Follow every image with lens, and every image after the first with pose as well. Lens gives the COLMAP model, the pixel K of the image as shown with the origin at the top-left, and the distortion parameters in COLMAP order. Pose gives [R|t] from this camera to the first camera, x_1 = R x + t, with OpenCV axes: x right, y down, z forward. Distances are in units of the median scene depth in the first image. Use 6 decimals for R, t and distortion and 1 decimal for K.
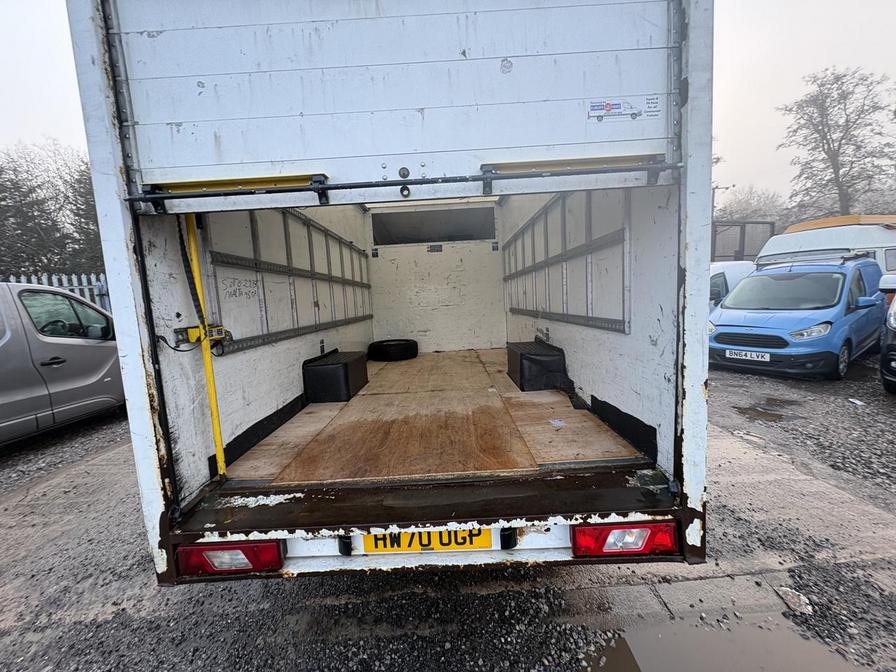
lens RADIAL K [[360.1, 0, 448.3], [0, 360.1, 338.0], [0, 0, 1]] dist [0.000472, -0.000186]
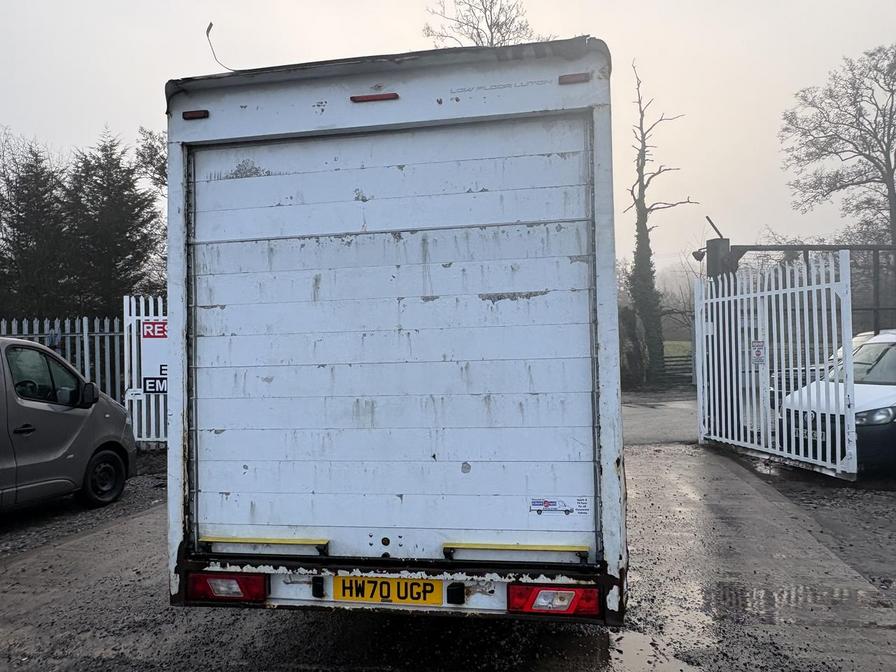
lens RADIAL K [[684.0, 0, 450.2], [0, 684.0, 339.4], [0, 0, 1]] dist [-0.002813, 0.006051]
pose [[0.982619, 0.027072, -0.183650, 0.540278], [-0.052204, 0.989682, -0.133429, 0.053549], [0.178143, 0.140697, 0.973894, -1.239465]]
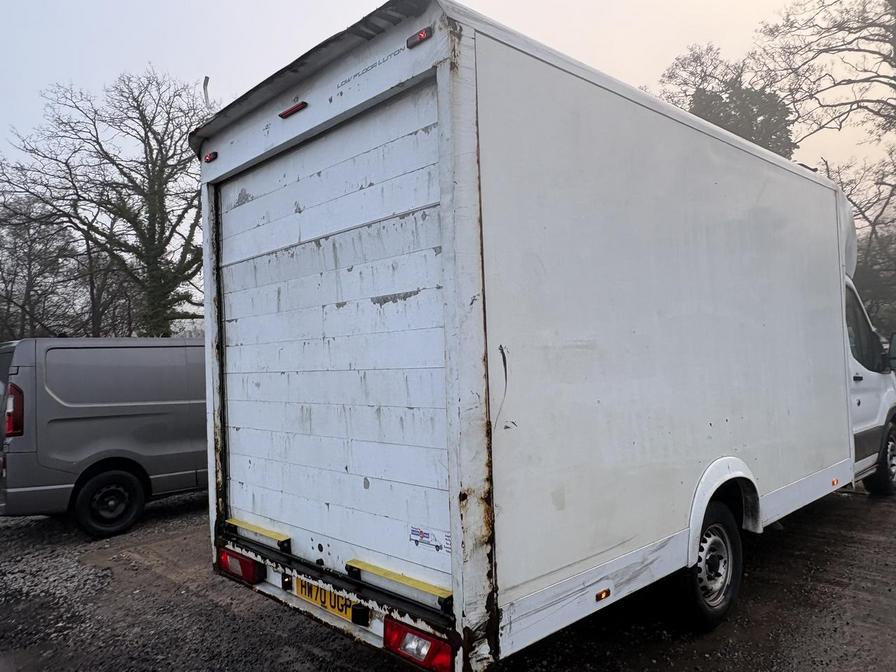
lens RADIAL K [[669.6, 0, 448.0], [0, 669.6, 336.0], [0, 0, 1]] dist [-0.003928, -0.001700]
pose [[0.682781, 0.006382, -0.730595, 1.858902], [-0.082092, 0.994300, -0.068034, -0.162812], [0.725996, 0.106428, 0.679413, -0.260574]]
